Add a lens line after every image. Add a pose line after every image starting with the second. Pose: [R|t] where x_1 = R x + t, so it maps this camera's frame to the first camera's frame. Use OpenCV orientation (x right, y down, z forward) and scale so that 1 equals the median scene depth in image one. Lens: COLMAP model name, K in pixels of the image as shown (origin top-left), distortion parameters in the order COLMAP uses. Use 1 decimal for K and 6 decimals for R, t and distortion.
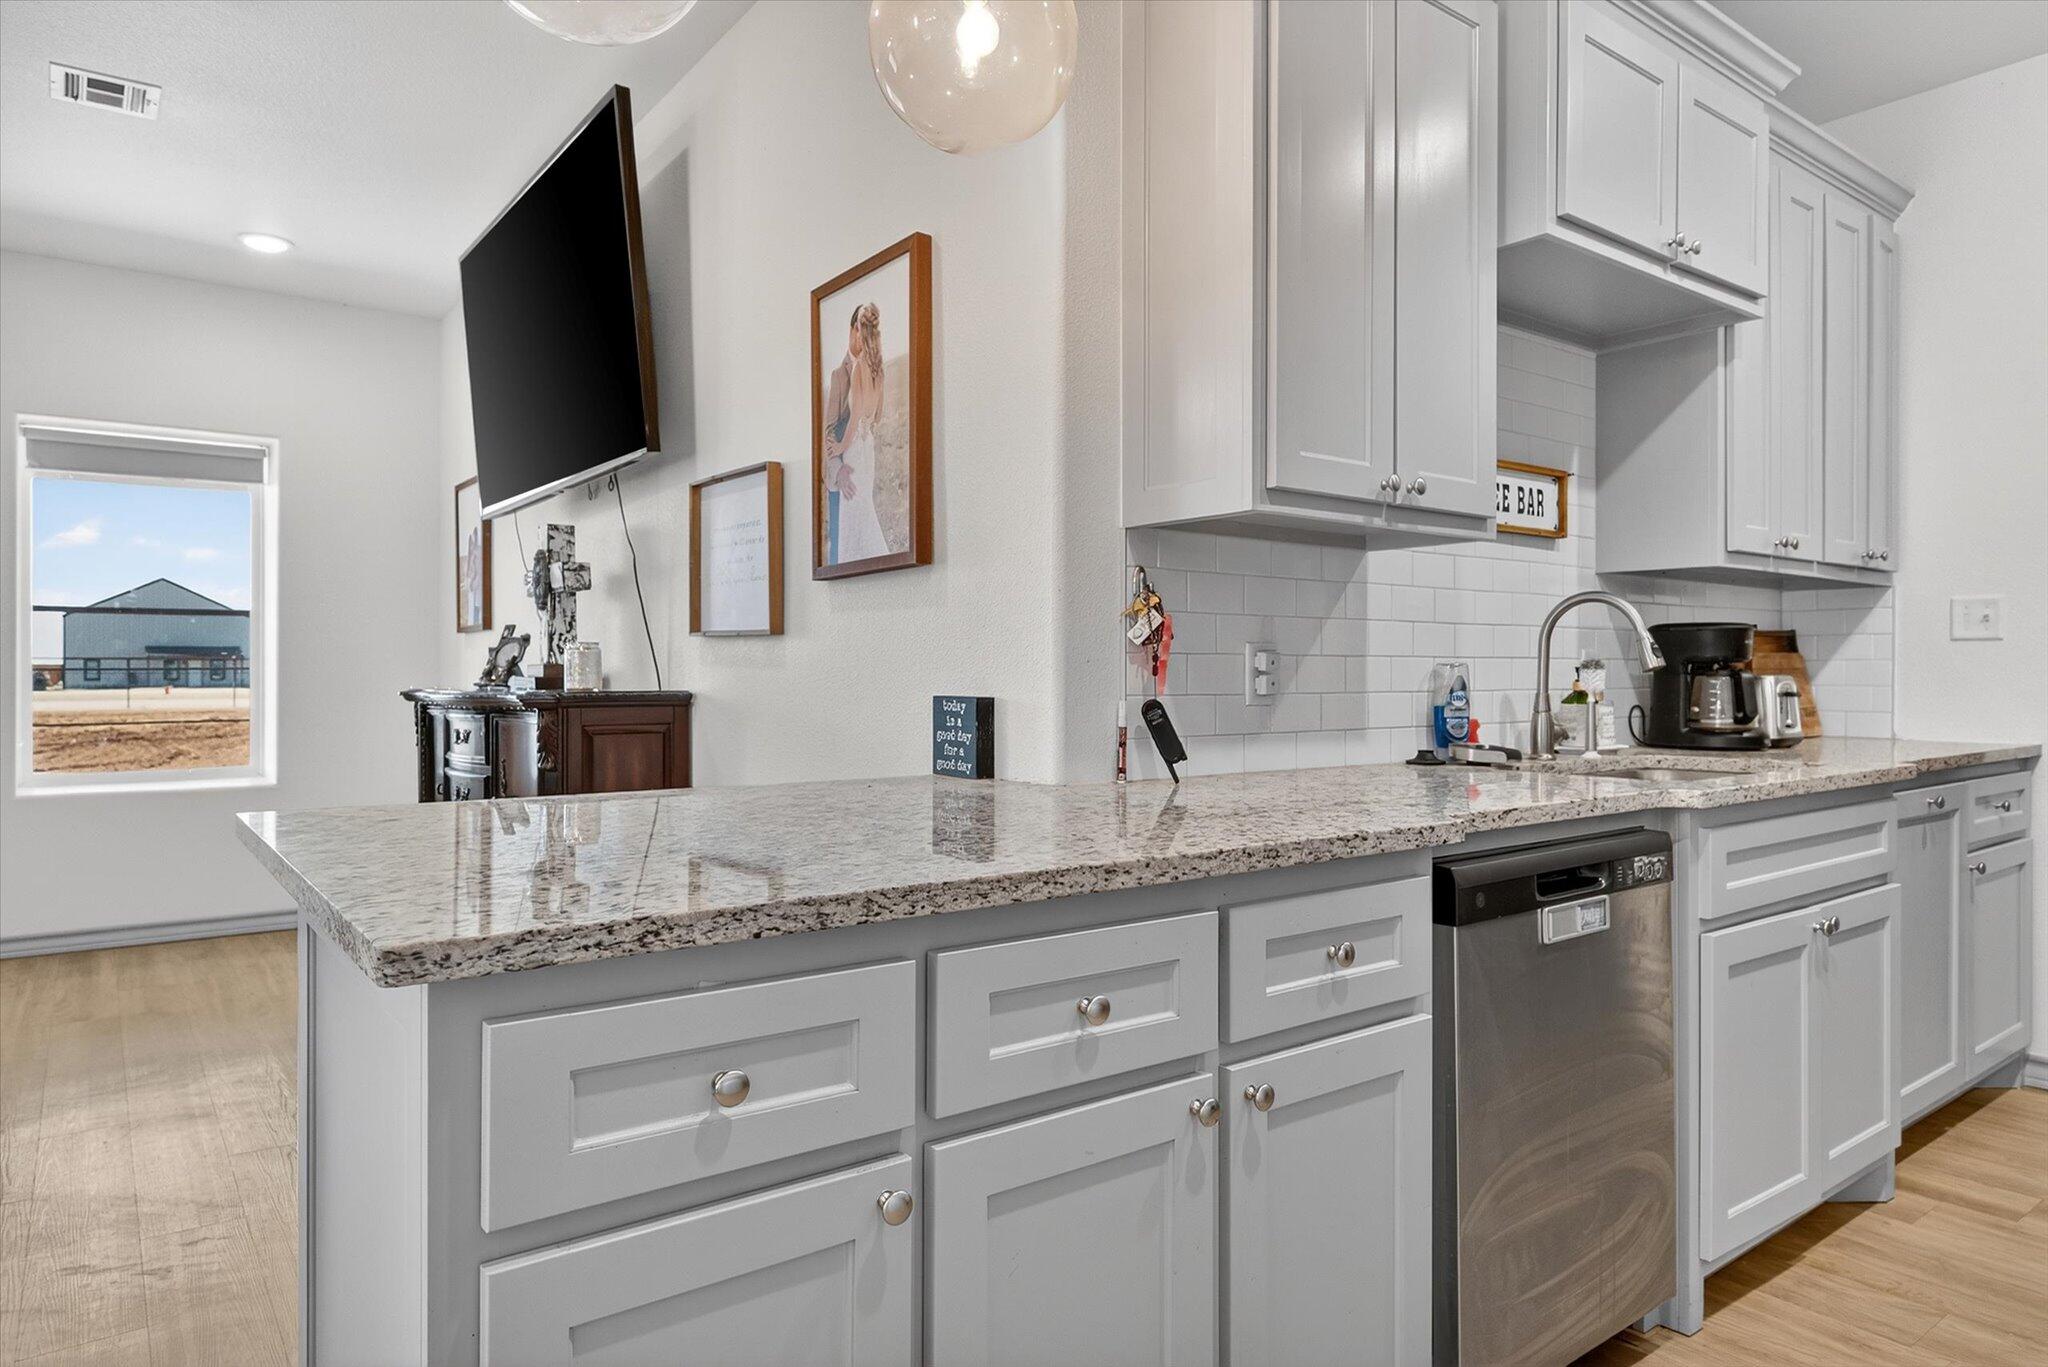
lens RADIAL K [[1229.1, 0, 1019.9], [0, 1229.1, 675.1], [0, 0, 1]] dist [-0.003596, 0.000047]
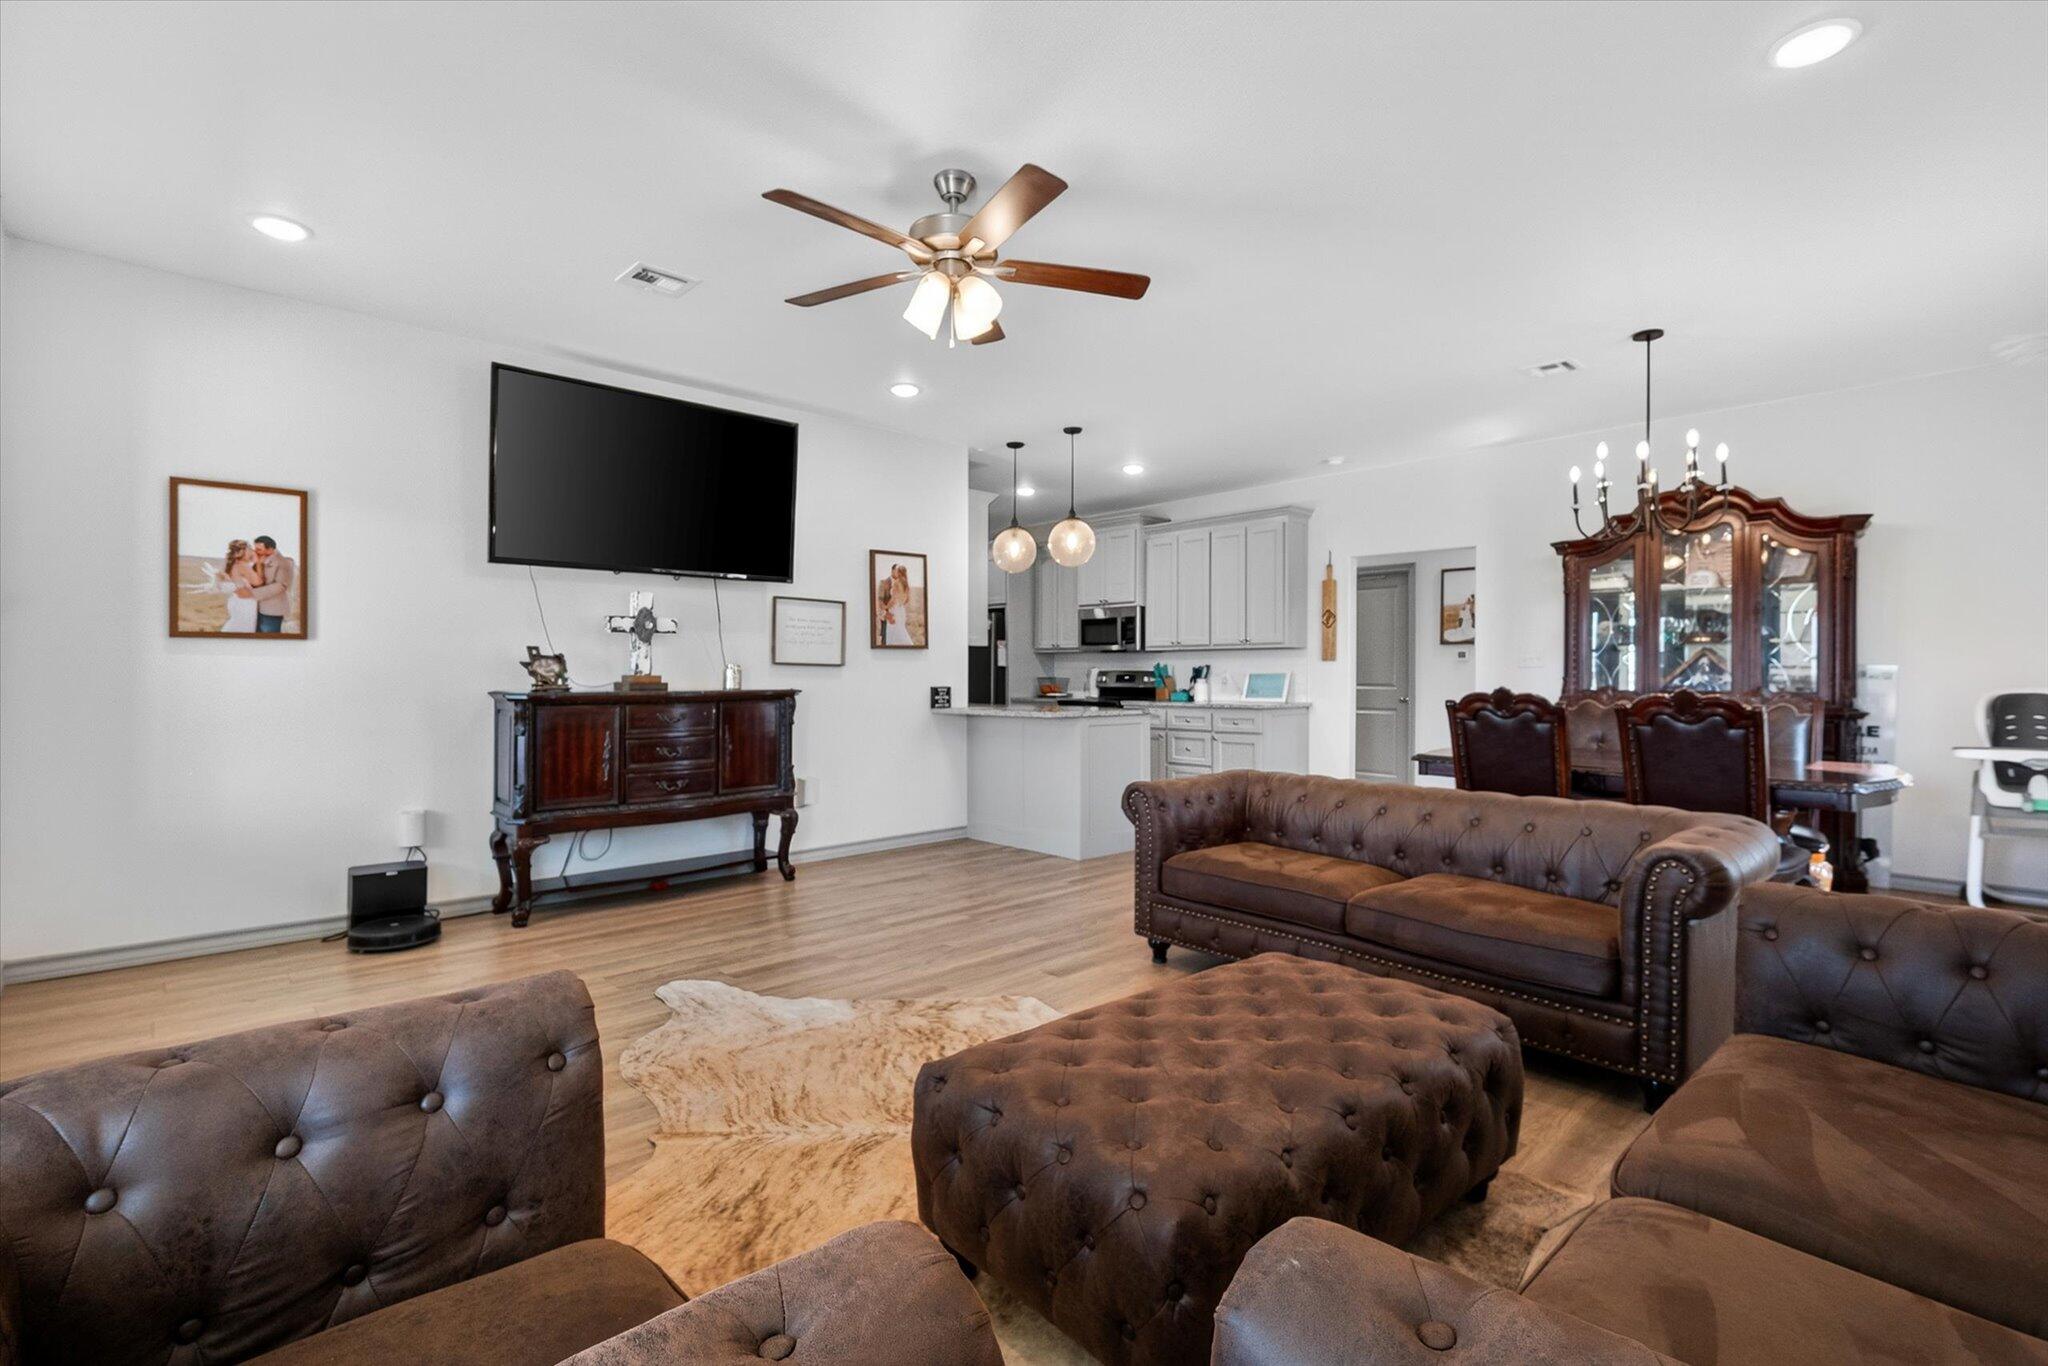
lens RADIAL K [[920.1, 0, 1019.7], [0, 920.1, 676.5], [0, 0, 1]] dist [-0.000248, 0.000111]
pose [[-0.105121, -0.001709, 0.994458, -2.580822], [-0.002297, 0.999996, 0.001475, -0.016120], [-0.994457, -0.002130, -0.105125, 0.957637]]
